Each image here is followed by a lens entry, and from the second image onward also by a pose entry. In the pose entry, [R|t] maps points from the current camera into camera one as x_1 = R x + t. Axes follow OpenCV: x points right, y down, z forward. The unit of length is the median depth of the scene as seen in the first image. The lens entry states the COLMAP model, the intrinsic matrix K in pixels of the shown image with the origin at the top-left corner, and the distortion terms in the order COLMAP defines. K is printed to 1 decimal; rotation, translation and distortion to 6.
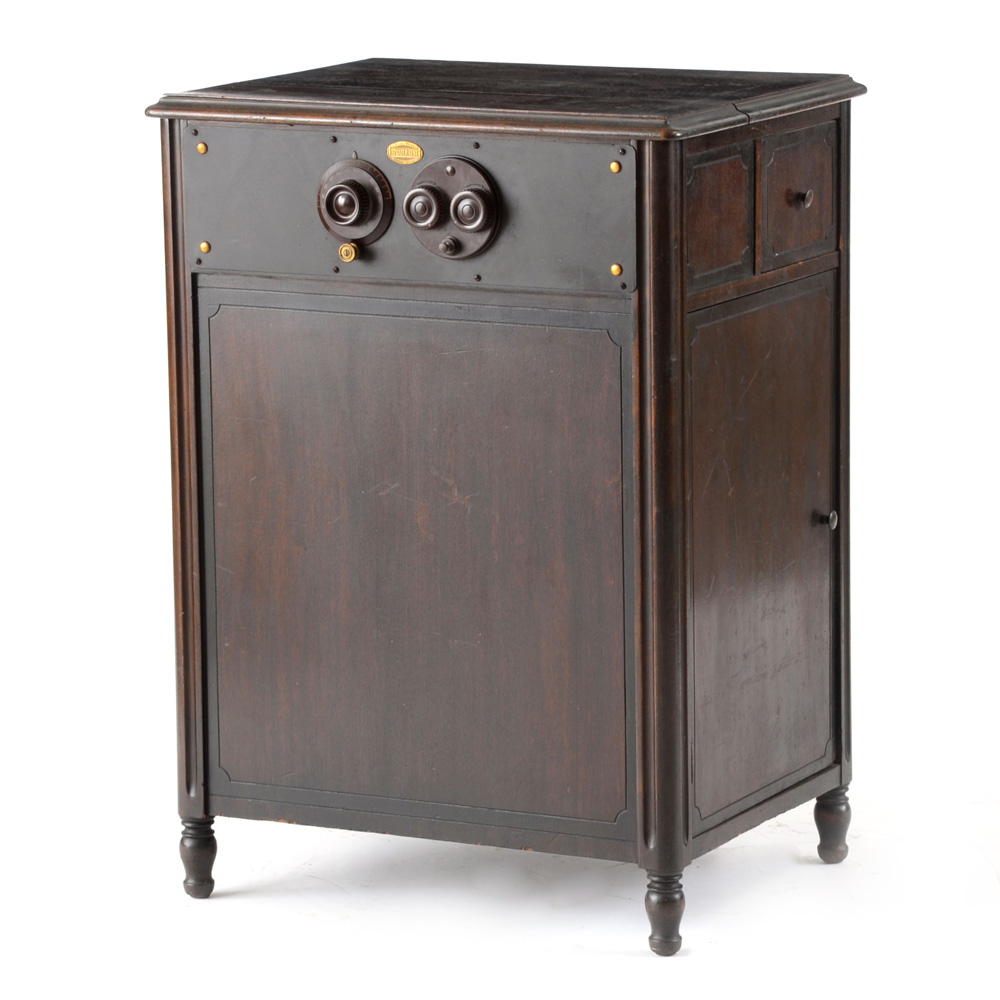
lens RADIAL K [[4978.8, 0, 500.0], [0, 4978.8, 500.0], [0, 0, 1]] dist [0.446515, -0.741102]
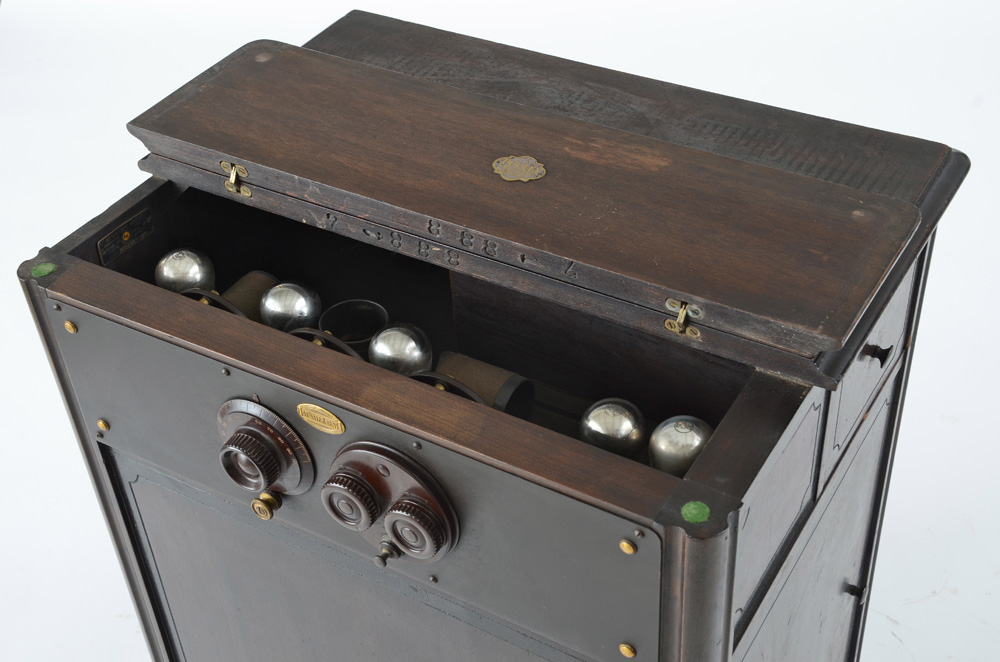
lens RADIAL K [[1370.2, 0, 500.0], [0, 1370.2, 331.0], [0, 0, 1]] dist [0.032040, 0.020884]
pose [[0.997571, 0.005929, -0.069398, 0.018444], [0.028642, 0.873310, 0.486322, -0.170540], [0.063489, -0.487128, 0.871020, 0.841989]]
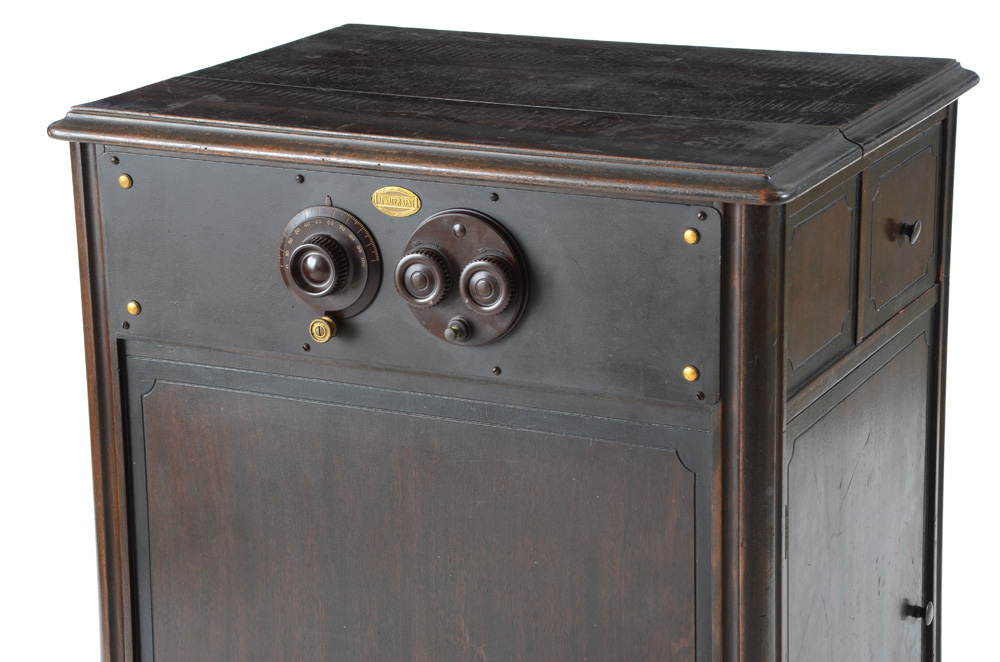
lens RADIAL K [[2643.6, 0, 500.0], [0, 2643.6, 331.0], [0, 0, 1]] dist [0.469256, 0.976039]
pose [[0.999424, -0.011944, 0.031758, -0.016359], [0.008794, 0.995194, 0.097532, -0.088522], [-0.032770, -0.097197, 0.994726, 0.604791]]
